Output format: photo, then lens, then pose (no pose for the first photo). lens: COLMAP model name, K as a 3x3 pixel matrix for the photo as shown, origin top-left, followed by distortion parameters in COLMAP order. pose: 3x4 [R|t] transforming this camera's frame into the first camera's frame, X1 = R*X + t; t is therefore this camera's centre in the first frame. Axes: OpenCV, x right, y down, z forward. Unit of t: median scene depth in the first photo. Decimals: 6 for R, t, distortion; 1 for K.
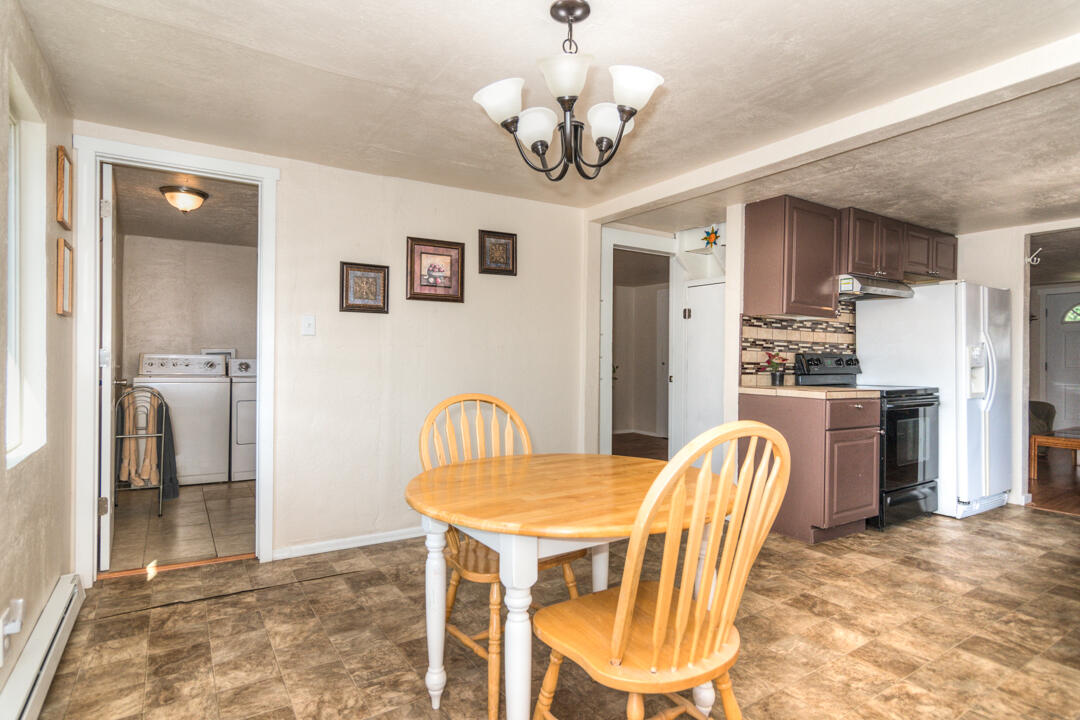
lens RADIAL K [[555.9, 0, 537.9], [0, 555.9, 359.6], [0, 0, 1]] dist [-0.008364, 0.000442]
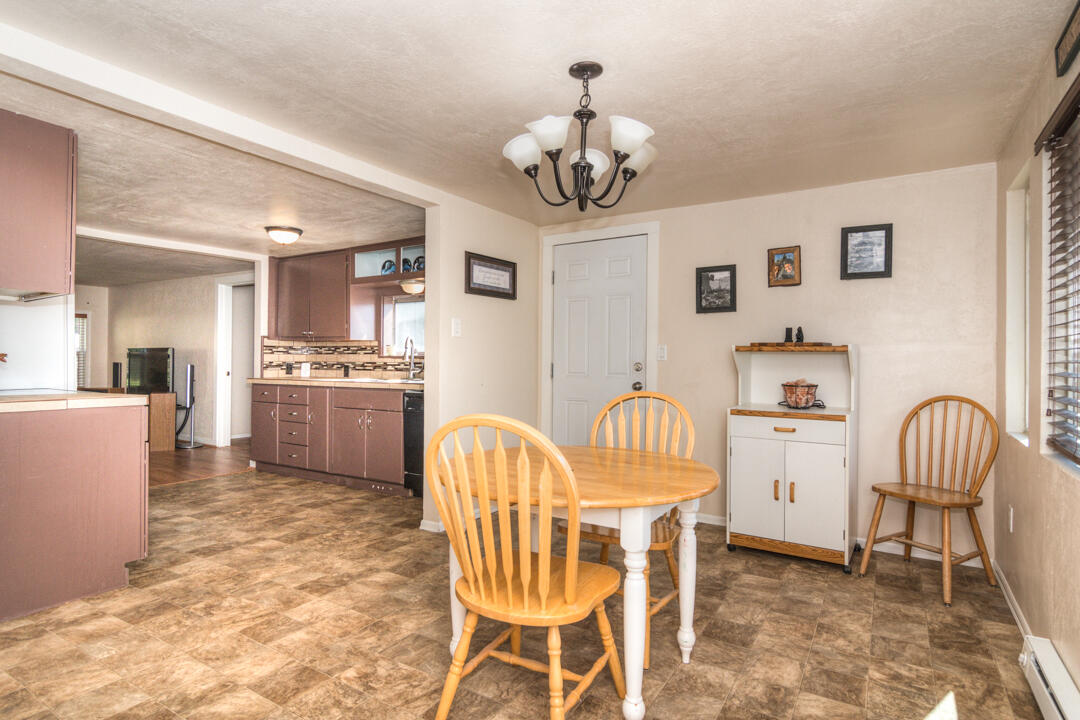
lens RADIAL K [[555.9, 0, 537.9], [0, 555.9, 359.6], [0, 0, 1]] dist [-0.008364, 0.000442]
pose [[-0.422039, -0.004354, 0.906567, -0.724083], [-0.006883, 0.999975, 0.001598, -0.005538], [-0.906551, -0.005566, -0.422059, 1.174455]]
